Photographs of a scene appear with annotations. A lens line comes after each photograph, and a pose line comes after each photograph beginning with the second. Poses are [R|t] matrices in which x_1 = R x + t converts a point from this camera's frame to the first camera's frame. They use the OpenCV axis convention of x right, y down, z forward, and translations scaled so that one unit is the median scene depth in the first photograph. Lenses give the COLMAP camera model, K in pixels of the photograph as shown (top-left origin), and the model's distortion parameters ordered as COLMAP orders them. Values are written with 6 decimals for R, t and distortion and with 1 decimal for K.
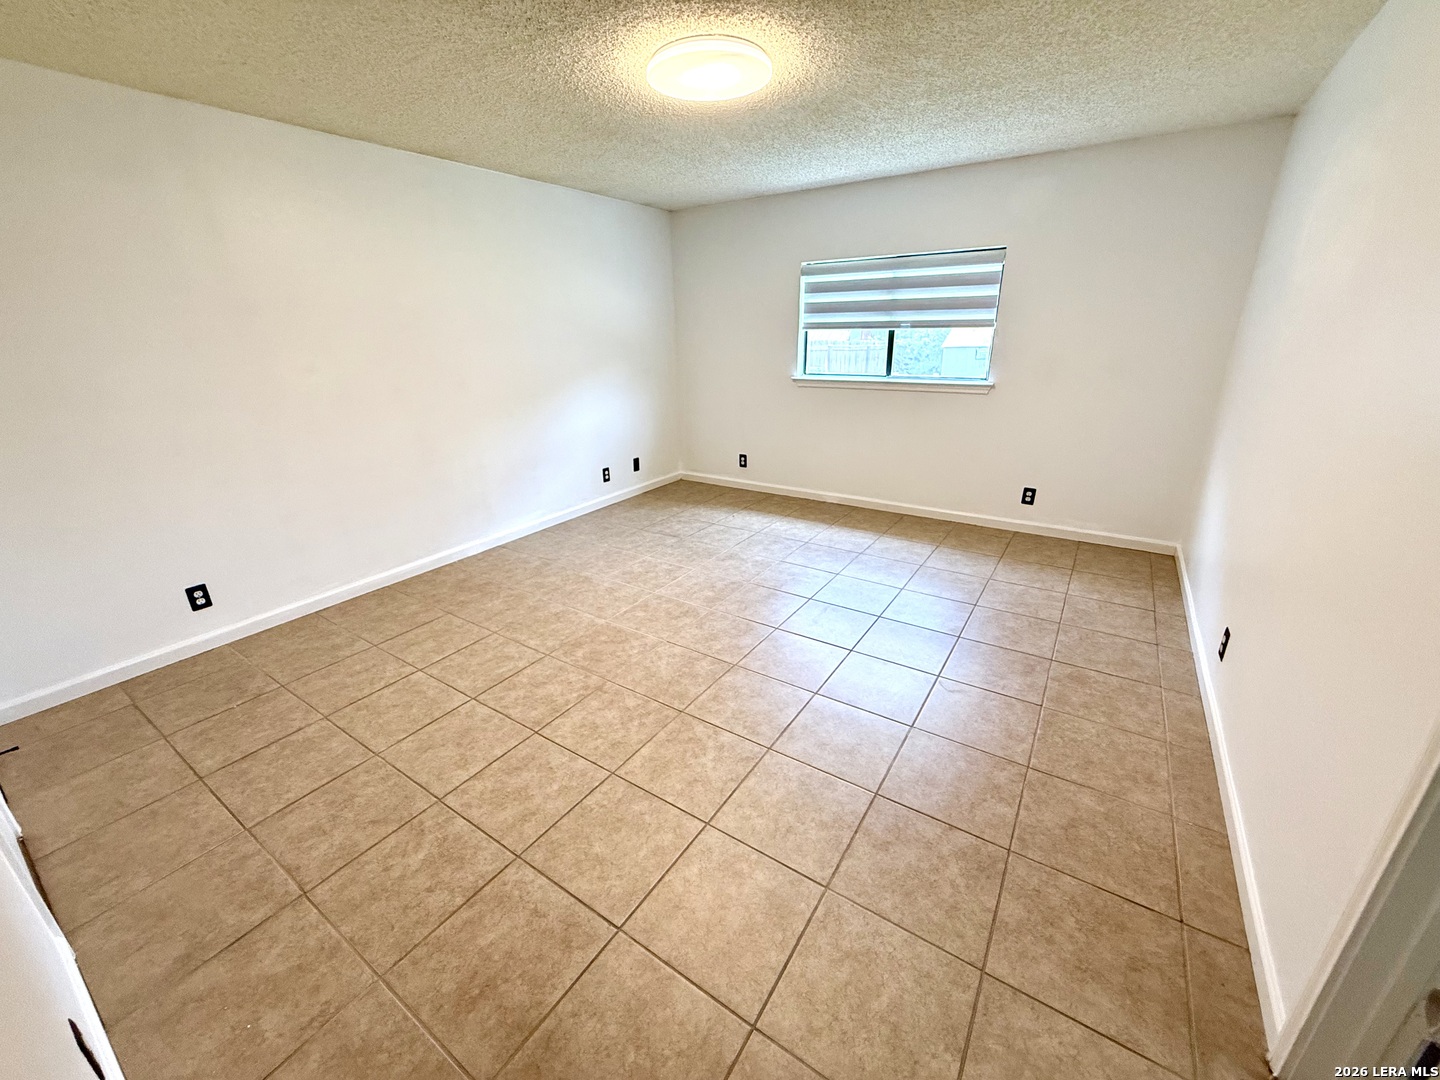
lens RADIAL K [[574.6, 0, 717.9], [0, 574.6, 539.5], [0, 0, 1]] dist [0.000878, -0.000102]
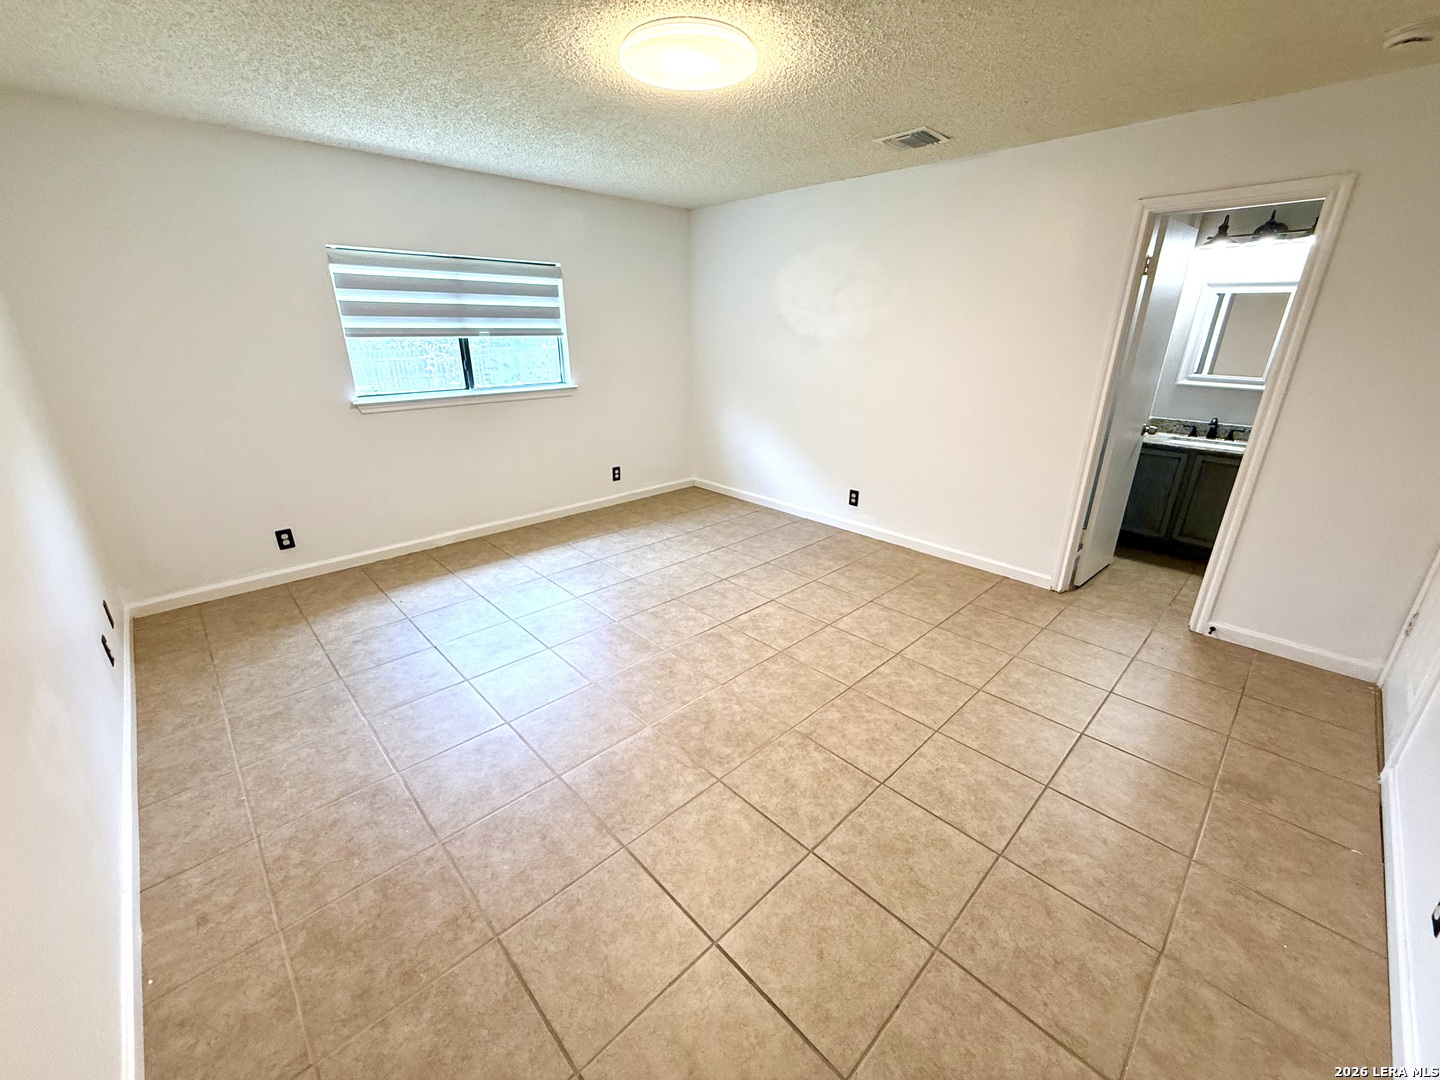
lens RADIAL K [[574.6, 0, 716.3], [0, 574.6, 540.1], [0, 0, 1]] dist [0.000878, -0.000102]
pose [[0.219145, -0.324624, 0.920106, -0.737334], [0.332221, 0.911505, 0.242463, -0.218465], [-0.917390, 0.252544, 0.307598, 0.588742]]
